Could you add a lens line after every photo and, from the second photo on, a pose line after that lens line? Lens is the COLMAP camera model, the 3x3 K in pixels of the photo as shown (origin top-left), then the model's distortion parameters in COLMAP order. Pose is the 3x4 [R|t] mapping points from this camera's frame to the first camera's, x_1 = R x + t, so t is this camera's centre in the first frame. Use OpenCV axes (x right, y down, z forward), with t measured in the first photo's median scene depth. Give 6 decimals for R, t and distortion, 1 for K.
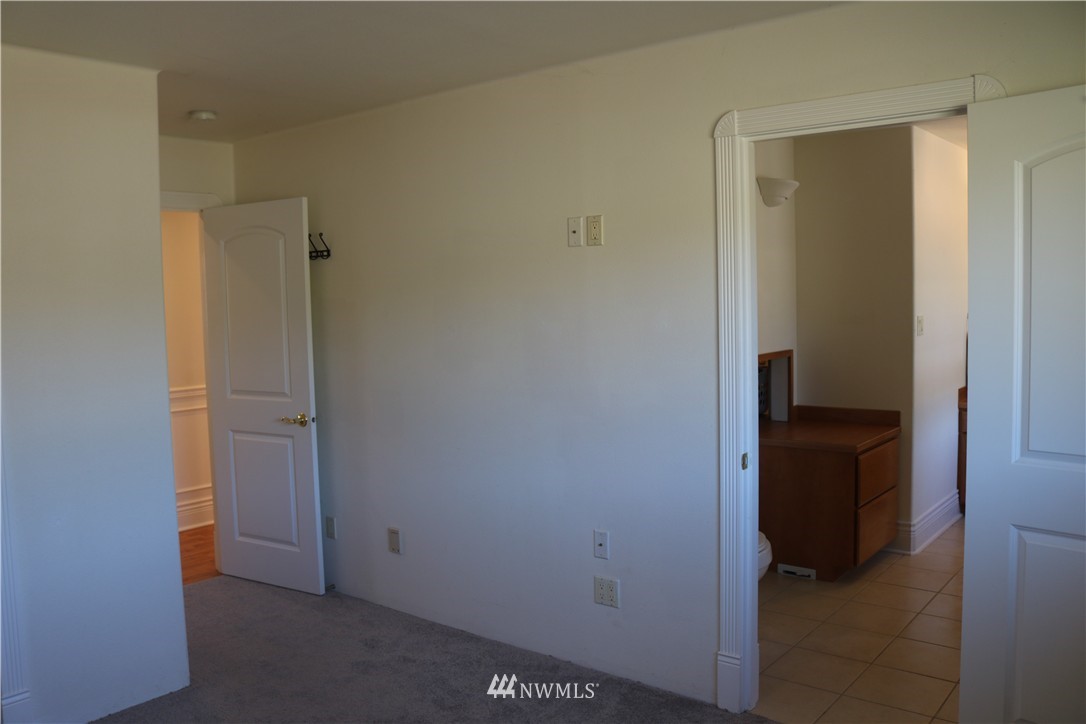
lens RADIAL K [[885.1, 0, 529.4], [0, 885.1, 361.0], [0, 0, 1]] dist [-0.156669, 0.113250]
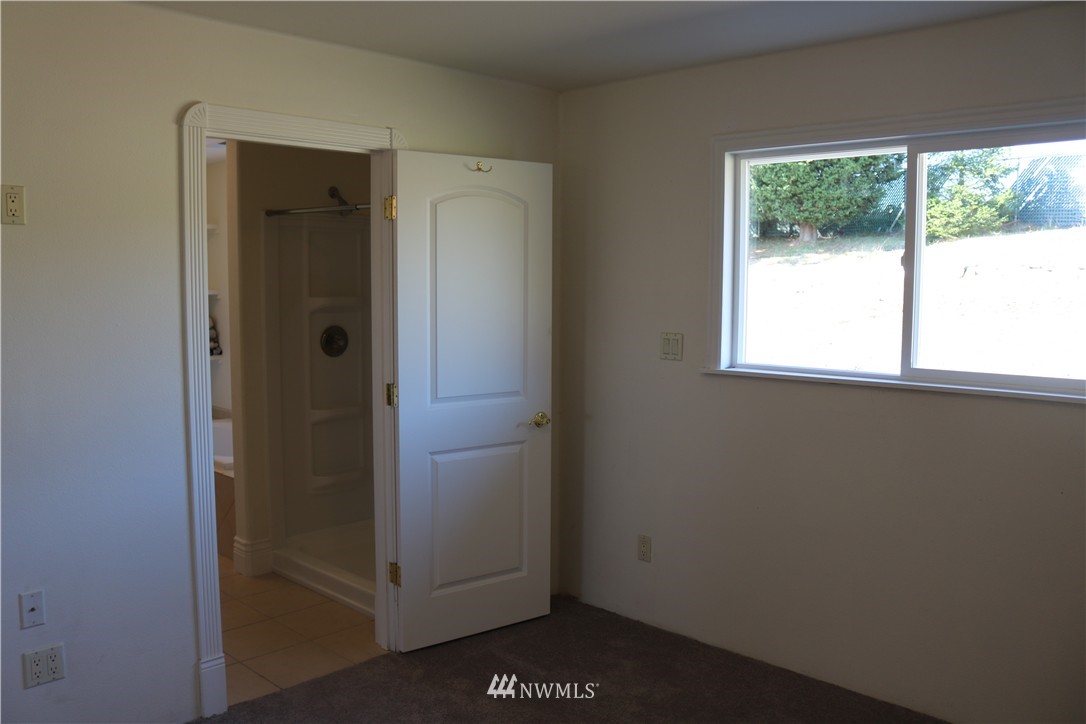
lens RADIAL K [[885.1, 0, 529.4], [0, 885.1, 361.0], [0, 0, 1]] dist [-0.156669, 0.113250]
pose [[0.082651, -0.067818, 0.994268, -0.698607], [0.063599, 0.996007, 0.062650, -0.033636], [-0.994547, 0.058056, 0.086634, 0.552307]]
